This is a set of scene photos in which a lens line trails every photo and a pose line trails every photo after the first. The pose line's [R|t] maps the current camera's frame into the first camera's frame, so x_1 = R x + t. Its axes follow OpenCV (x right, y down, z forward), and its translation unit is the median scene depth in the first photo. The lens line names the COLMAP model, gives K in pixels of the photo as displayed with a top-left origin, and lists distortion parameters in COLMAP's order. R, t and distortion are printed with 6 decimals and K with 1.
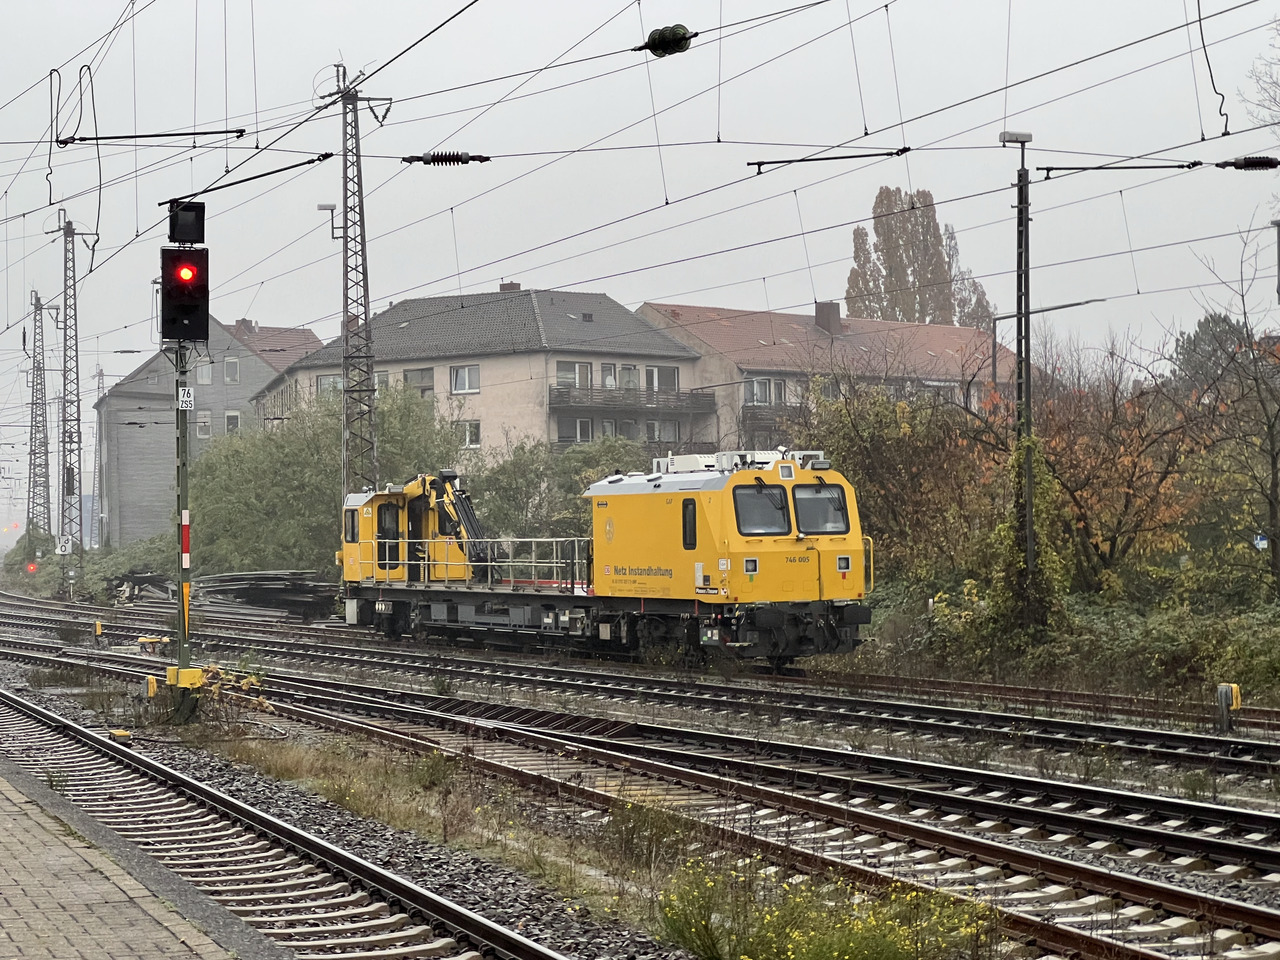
lens RADIAL K [[2887.0, 0, 635.2], [0, 2887.0, 452.9], [0, 0, 1]] dist [-0.088864, 5.348023]
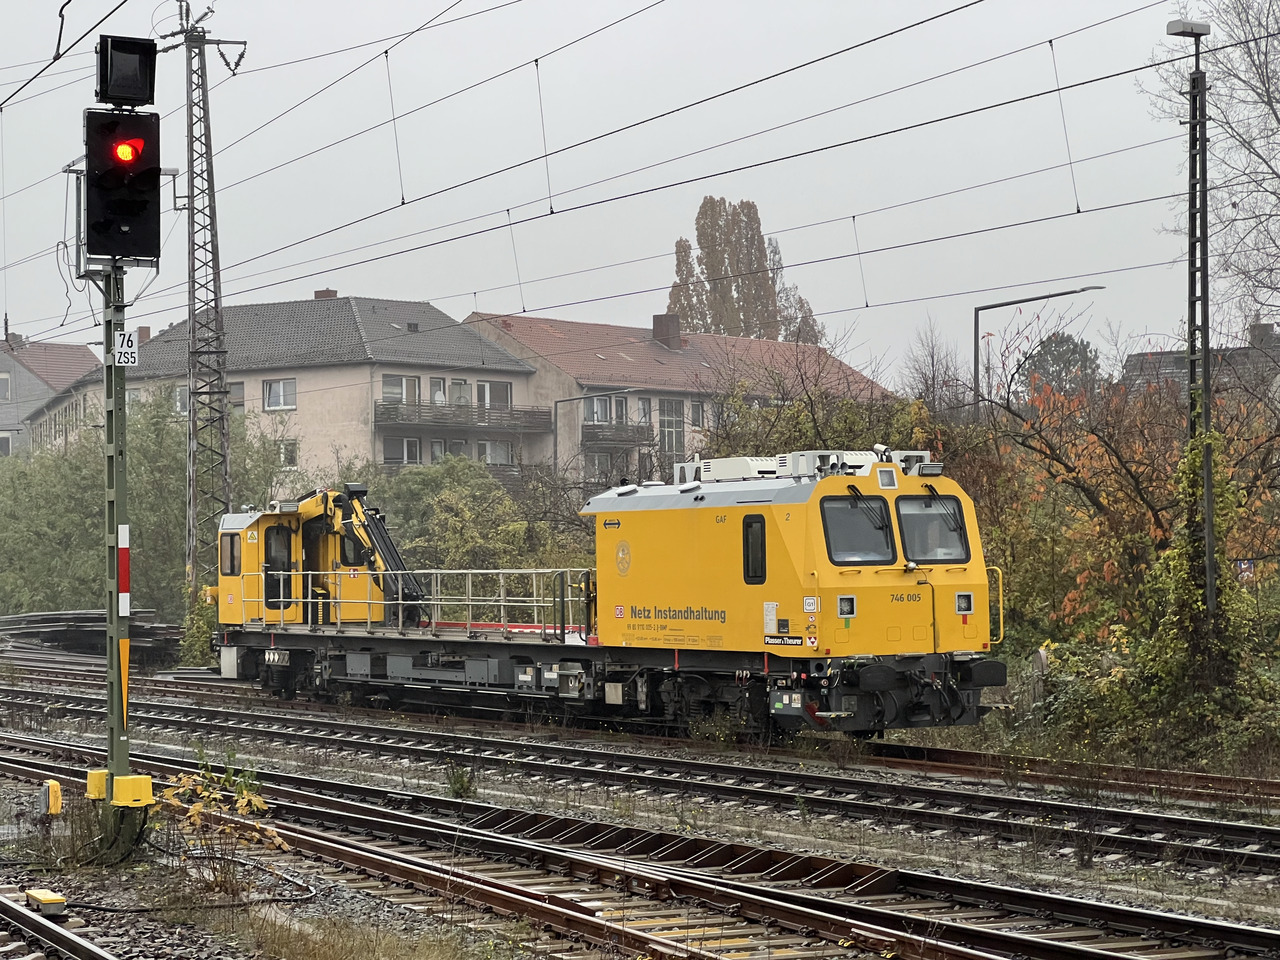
lens RADIAL K [[2960.4, 0, 640.0], [0, 2960.4, 480.0], [0, 0, 1]] dist [-0.026483, 3.922533]
pose [[0.997001, 0.001143, 0.077386, -0.057358], [-0.001082, 0.999999, -0.000838, 0.006349], [-0.077387, 0.000752, 0.997001, 0.209625]]
